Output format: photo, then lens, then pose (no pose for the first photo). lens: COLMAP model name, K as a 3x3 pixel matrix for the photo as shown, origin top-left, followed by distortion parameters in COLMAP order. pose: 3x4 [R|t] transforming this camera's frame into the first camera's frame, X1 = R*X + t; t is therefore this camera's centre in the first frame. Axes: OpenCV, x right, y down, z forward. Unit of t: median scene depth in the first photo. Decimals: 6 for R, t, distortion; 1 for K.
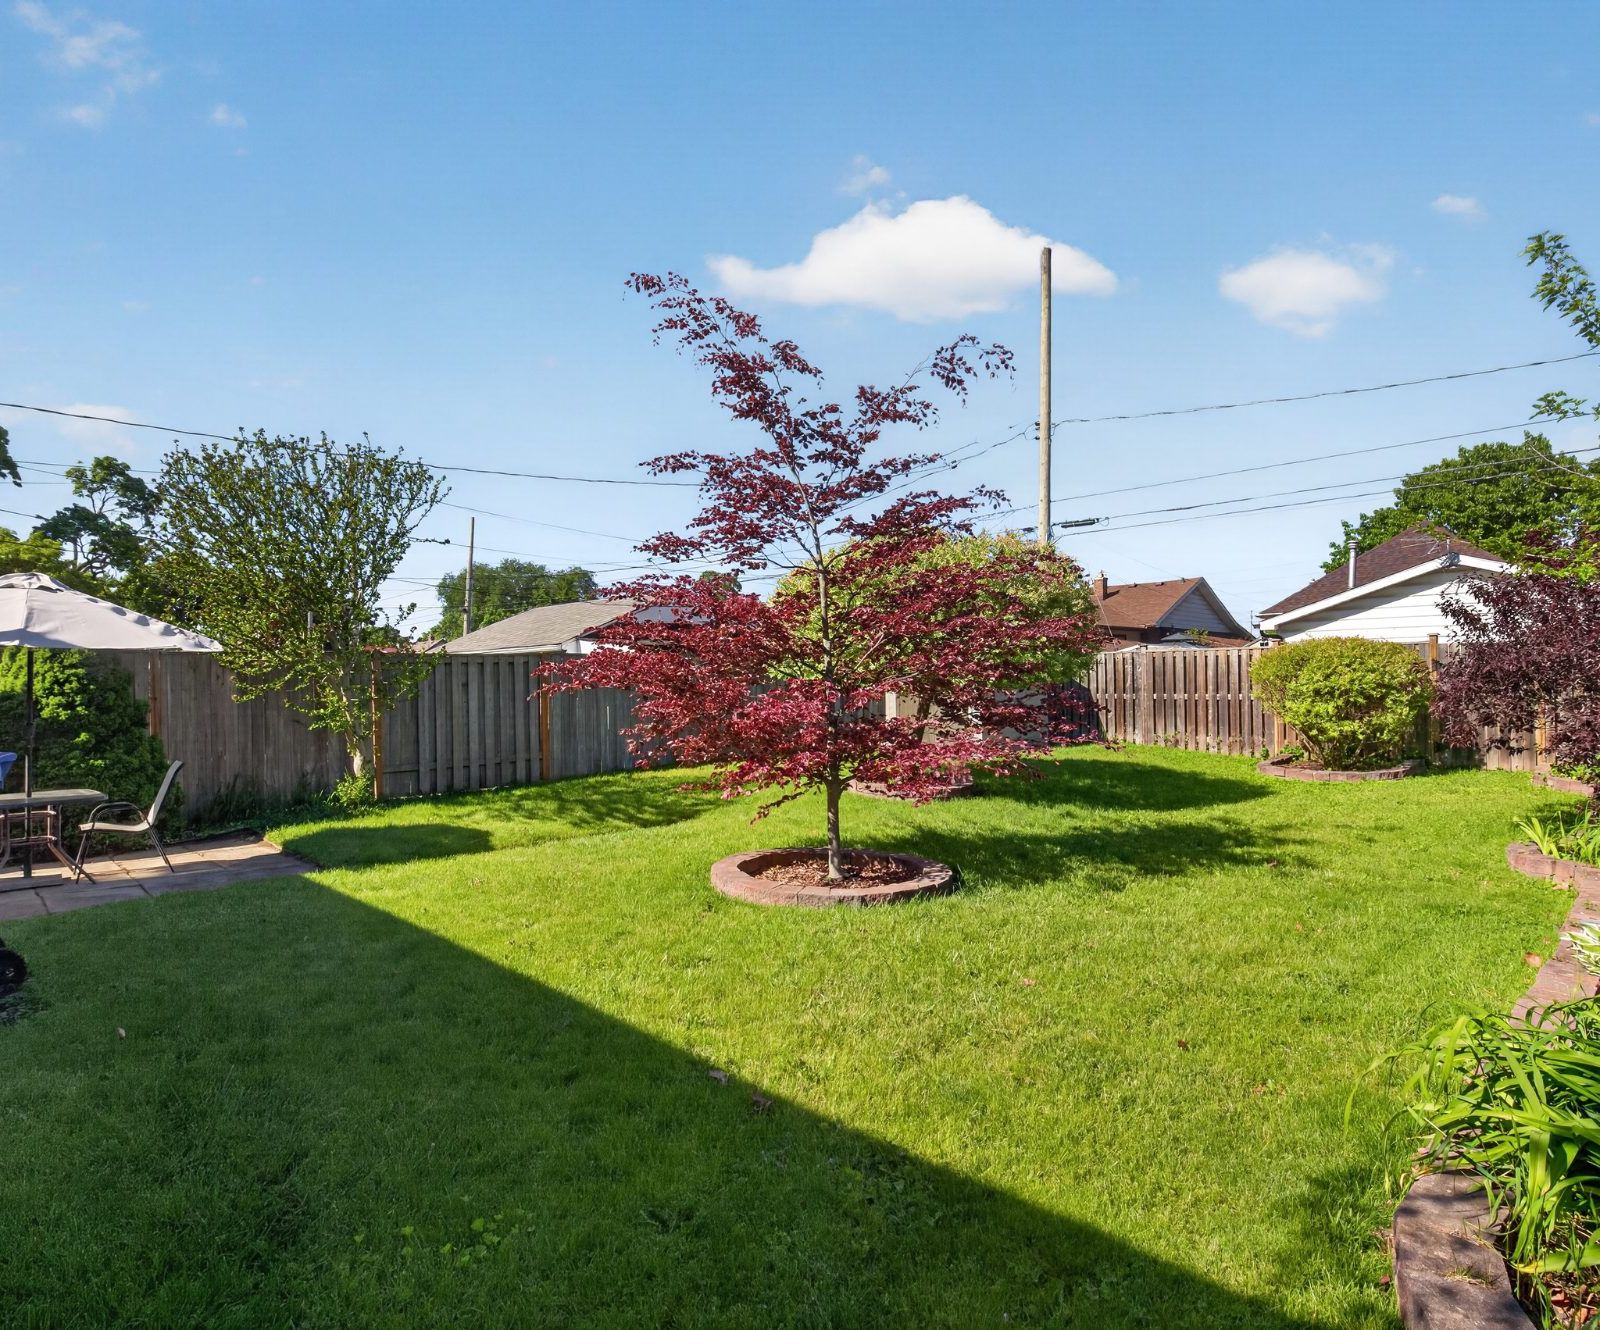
lens RADIAL K [[893.2, 0, 804.5], [0, 893.2, 675.7], [0, 0, 1]] dist [0.004278, 0.000247]
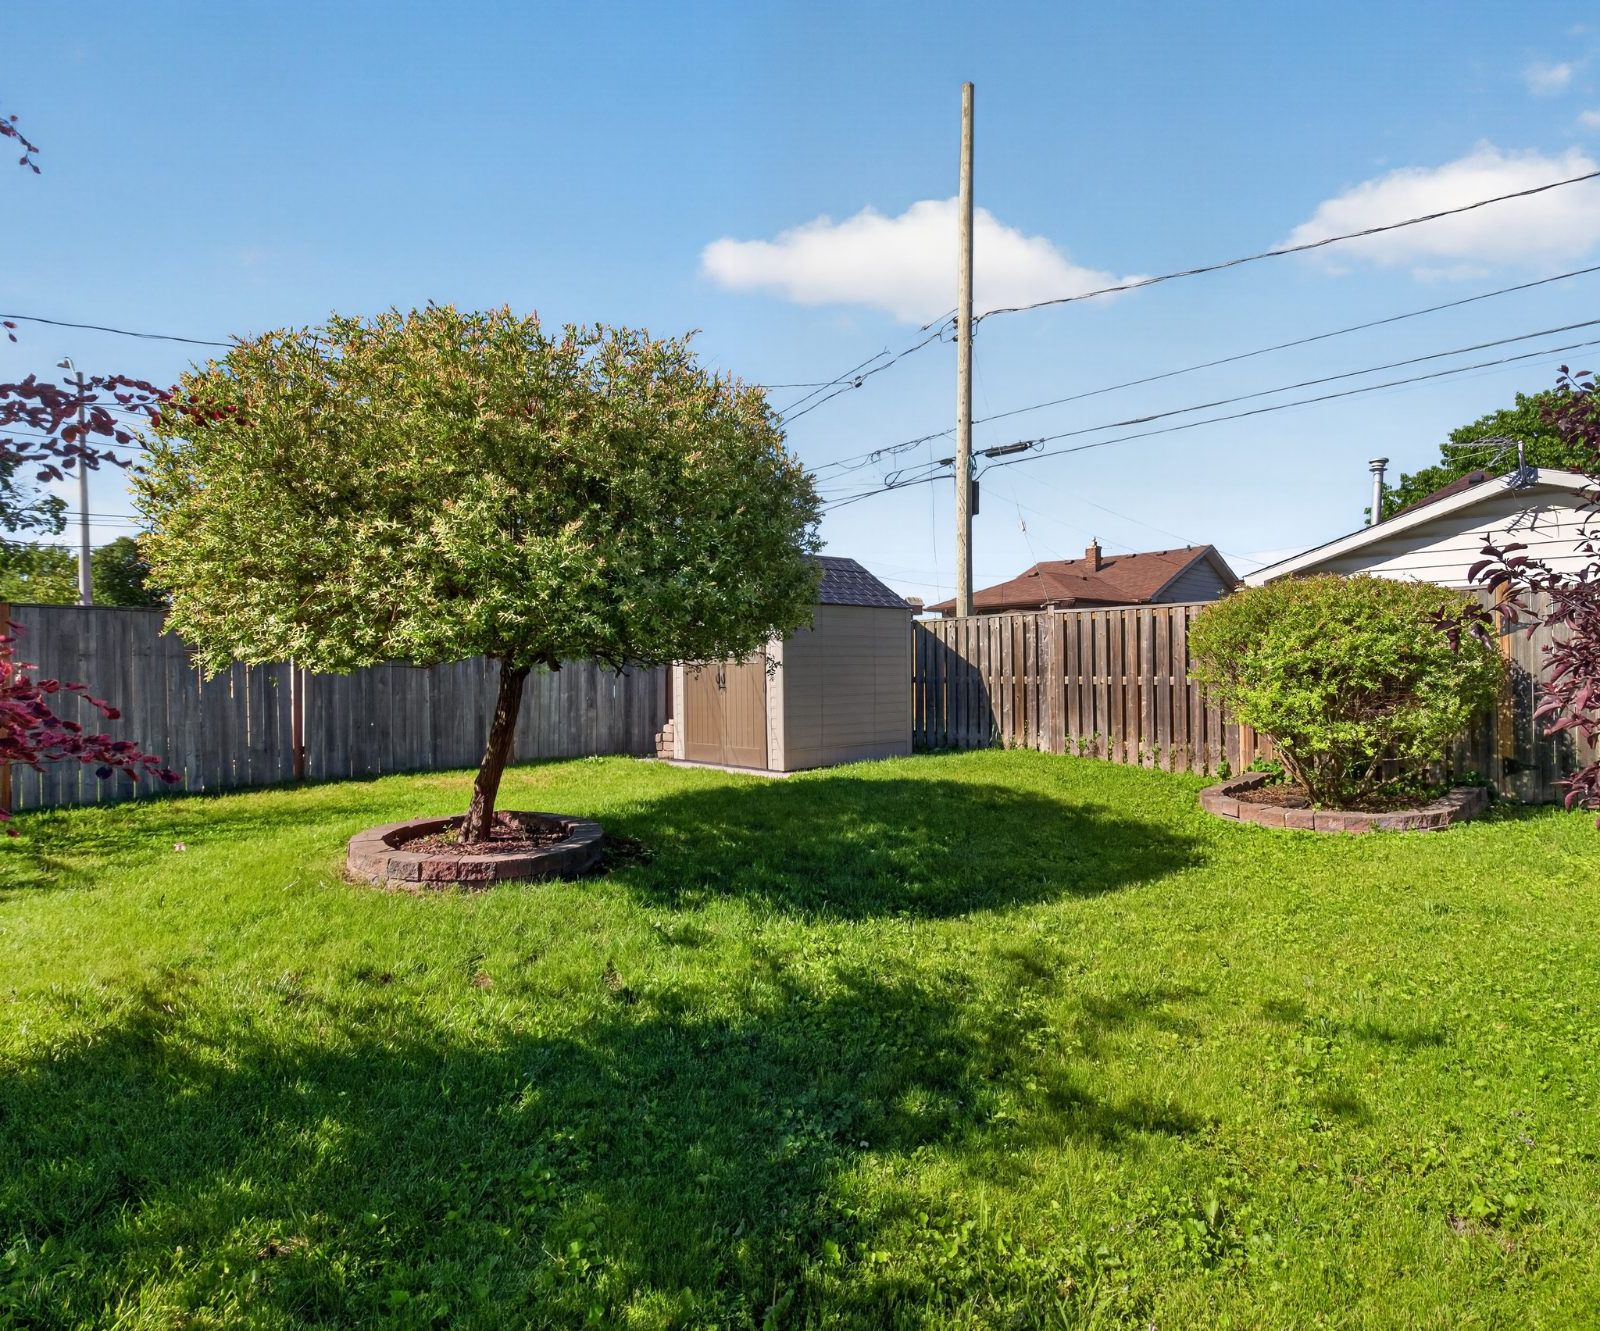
lens RADIAL K [[898.2, 0, 801.4], [0, 898.2, 667.4], [0, 0, 1]] dist [0.002077, -0.004518]
pose [[0.999342, 0.001977, -0.036223, 0.234044], [-0.001829, 0.999990, 0.004118, 0.012120], [0.036231, -0.004049, 0.999335, 0.349126]]
